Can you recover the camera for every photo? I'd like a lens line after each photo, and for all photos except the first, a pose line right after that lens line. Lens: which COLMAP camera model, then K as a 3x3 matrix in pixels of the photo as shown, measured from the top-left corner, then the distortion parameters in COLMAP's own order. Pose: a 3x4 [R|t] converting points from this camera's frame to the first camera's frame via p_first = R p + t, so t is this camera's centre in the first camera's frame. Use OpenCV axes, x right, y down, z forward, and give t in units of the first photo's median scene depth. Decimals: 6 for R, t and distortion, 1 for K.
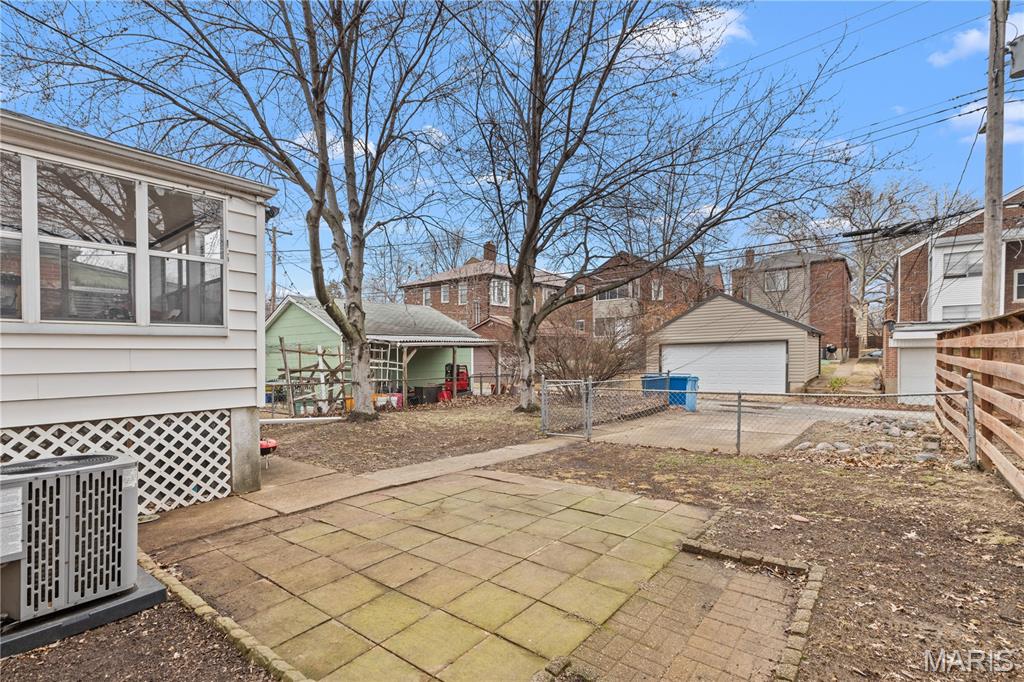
lens RADIAL K [[466.9, 0, 508.6], [0, 466.9, 346.7], [0, 0, 1]] dist [0.003719, 0.000597]
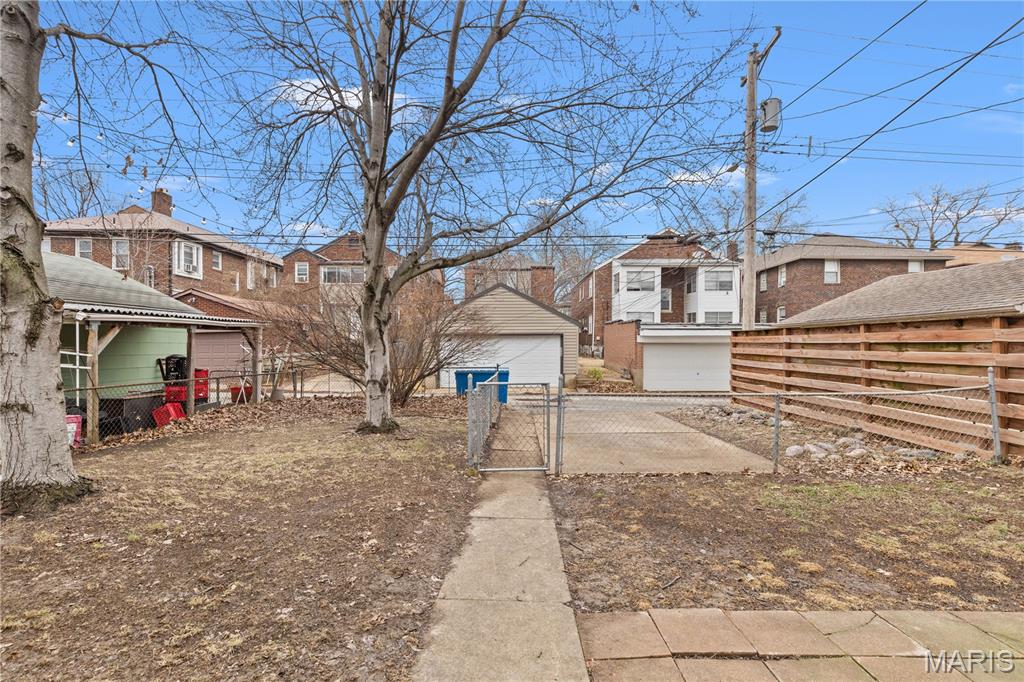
lens RADIAL K [[466.9, 0, 516.2], [0, 466.9, 343.6], [0, 0, 1]] dist [0.003719, 0.000597]
pose [[0.793275, 0.019669, 0.608546, -0.244095], [-0.025184, 0.999683, 0.000518, 0.018373], [-0.608343, -0.015737, 0.793518, 0.474918]]
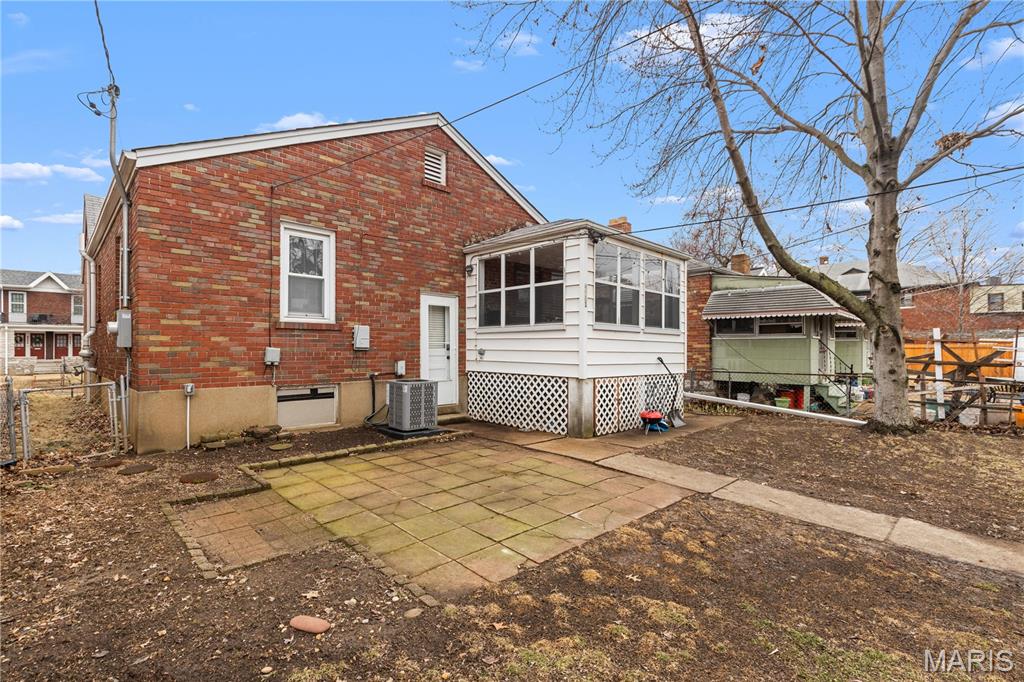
lens RADIAL K [[466.9, 0, 529.2], [0, 466.9, 349.1], [0, 0, 1]] dist [0.003719, 0.000597]
pose [[-0.094987, 0.023512, -0.995201, 0.470836], [0.016683, 0.999618, 0.022024, 0.003654], [0.995339, -0.014511, -0.095343, 0.534459]]
